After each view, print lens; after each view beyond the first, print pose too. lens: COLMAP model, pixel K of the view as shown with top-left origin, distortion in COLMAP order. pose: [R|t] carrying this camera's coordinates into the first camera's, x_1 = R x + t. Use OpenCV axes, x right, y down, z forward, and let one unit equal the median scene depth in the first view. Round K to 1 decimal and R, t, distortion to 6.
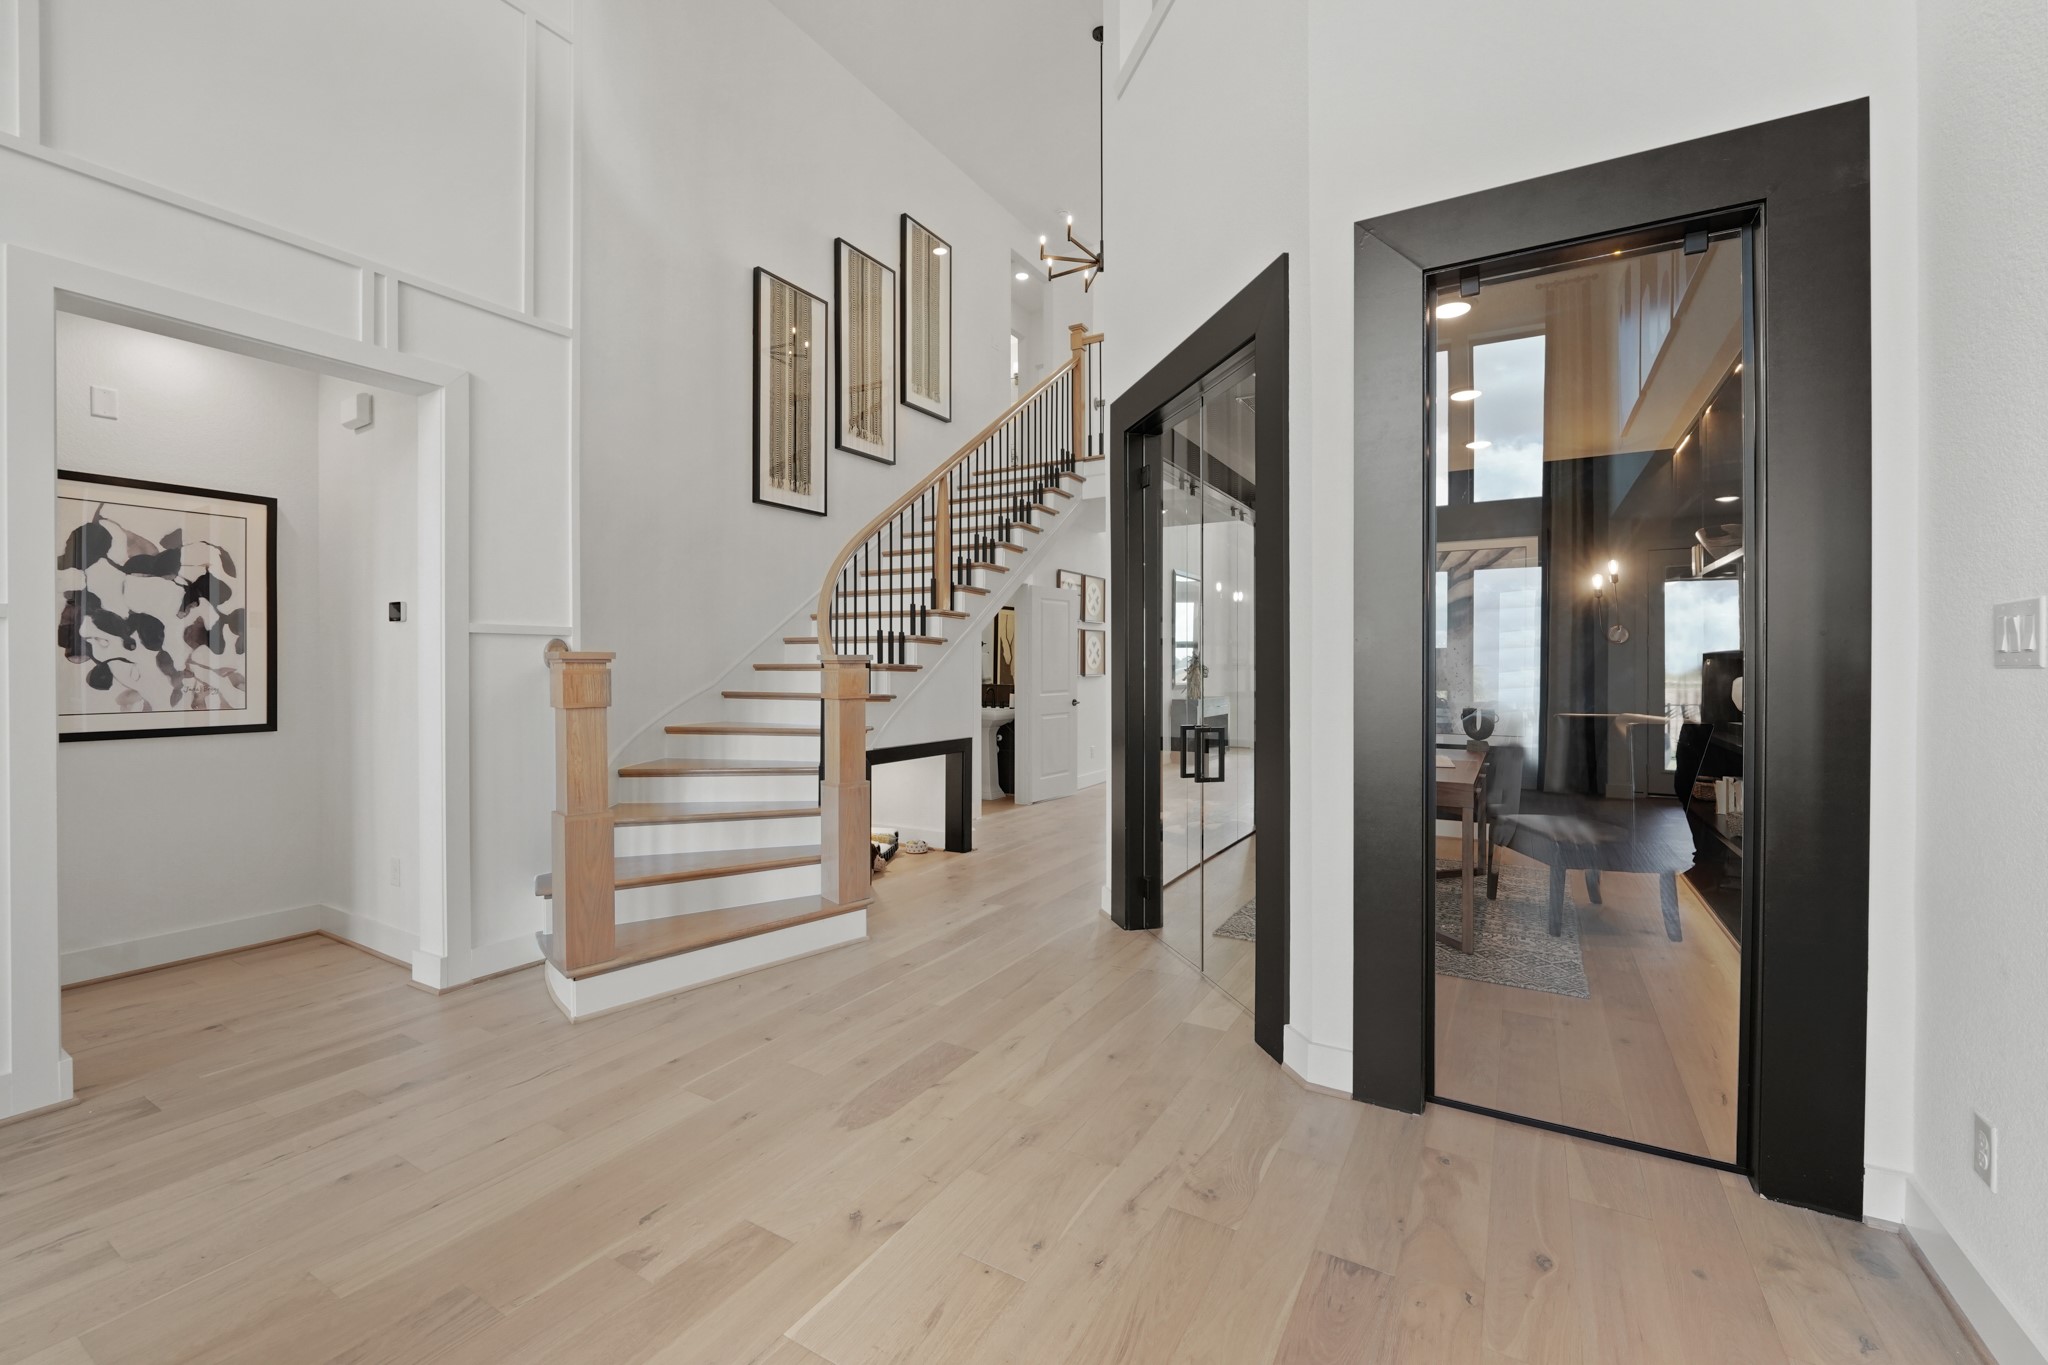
lens RADIAL K [[837.2, 0, 1034.4], [0, 837.2, 678.0], [0, 0, 1]] dist [-0.010620, -0.000279]
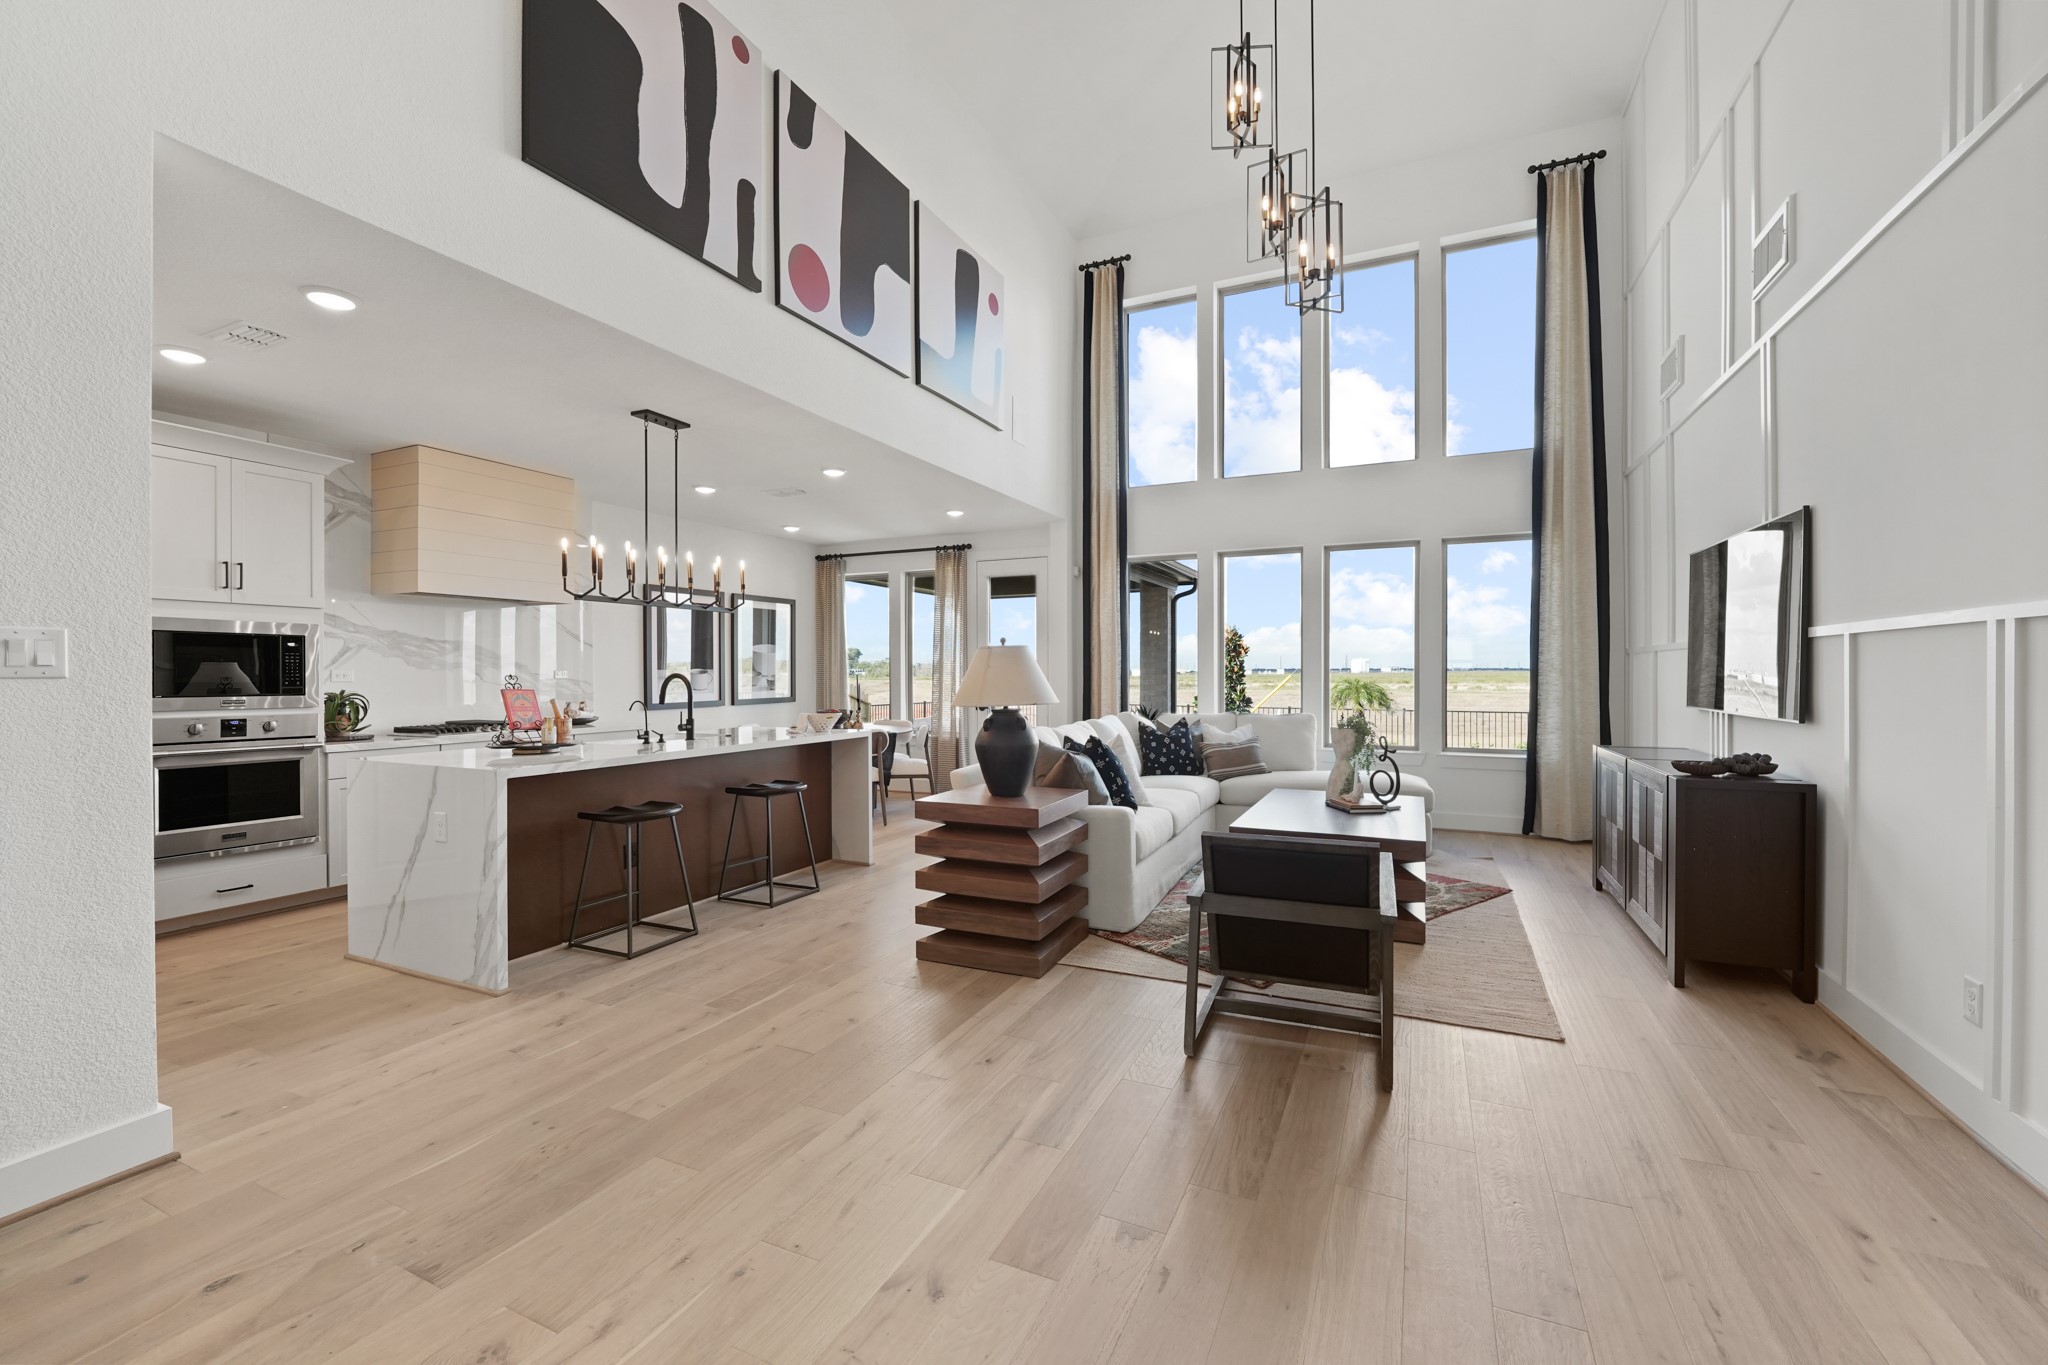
lens RADIAL K [[837.2, 0, 1034.4], [0, 837.2, 678.0], [0, 0, 1]] dist [-0.010620, -0.000279]
pose [[-0.995473, 0.004020, -0.094959, -0.239962], [0.001981, 0.999766, 0.021553, -0.030094], [0.095023, 0.021267, -0.995248, 1.905513]]
